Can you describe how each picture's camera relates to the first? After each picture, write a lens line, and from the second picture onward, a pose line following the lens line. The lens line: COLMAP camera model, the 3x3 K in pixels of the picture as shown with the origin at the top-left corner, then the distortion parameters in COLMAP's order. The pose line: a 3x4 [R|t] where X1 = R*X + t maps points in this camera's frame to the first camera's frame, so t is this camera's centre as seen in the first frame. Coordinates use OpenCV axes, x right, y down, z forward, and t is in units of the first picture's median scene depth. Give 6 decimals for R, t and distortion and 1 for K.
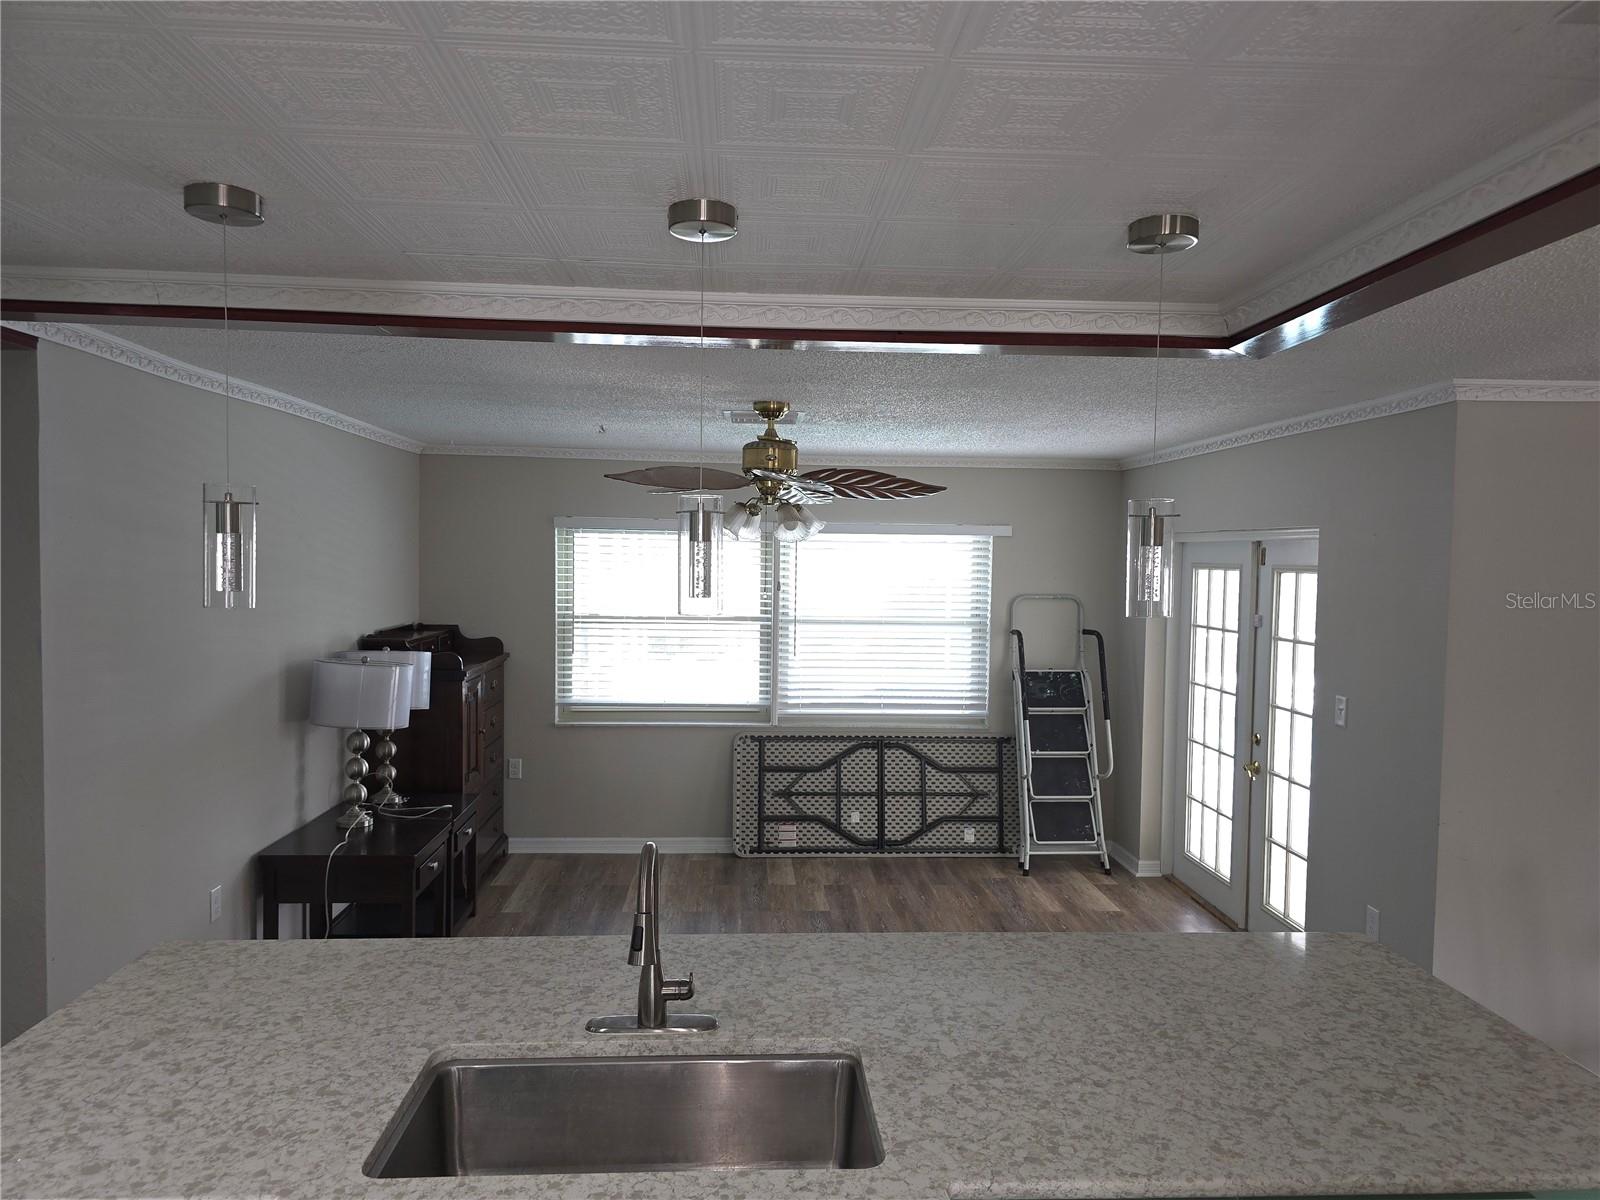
lens RADIAL K [[1091.4, 0, 799.2], [0, 1091.4, 567.3], [0, 0, 1]] dist [0.034598, -0.001812]
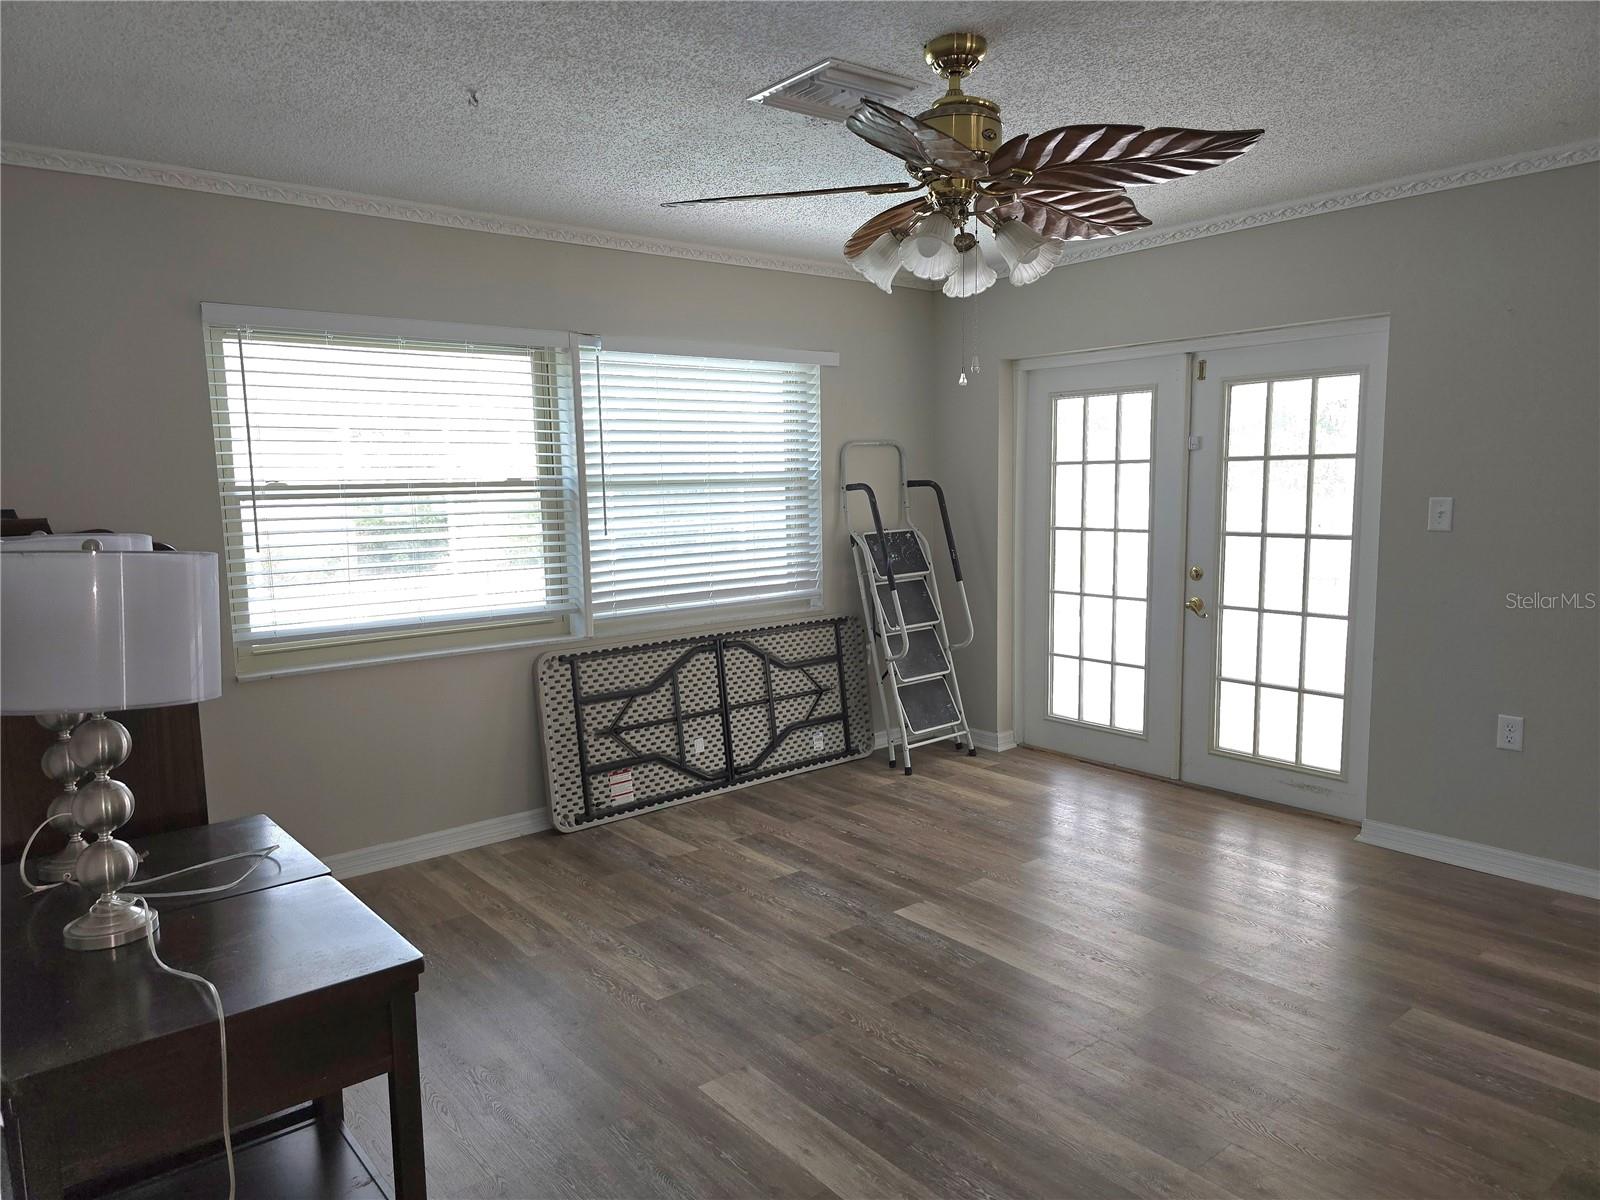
lens RADIAL K [[1082.0, 0, 792.4], [0, 1082.0, 599.0], [0, 0, 1]] dist [0.067802, -0.053002]
pose [[0.807211, -0.101604, 0.581453, -0.314463], [0.040253, 0.992256, 0.117506, 0.046315], [-0.588890, -0.071447, 0.805049, 0.378652]]
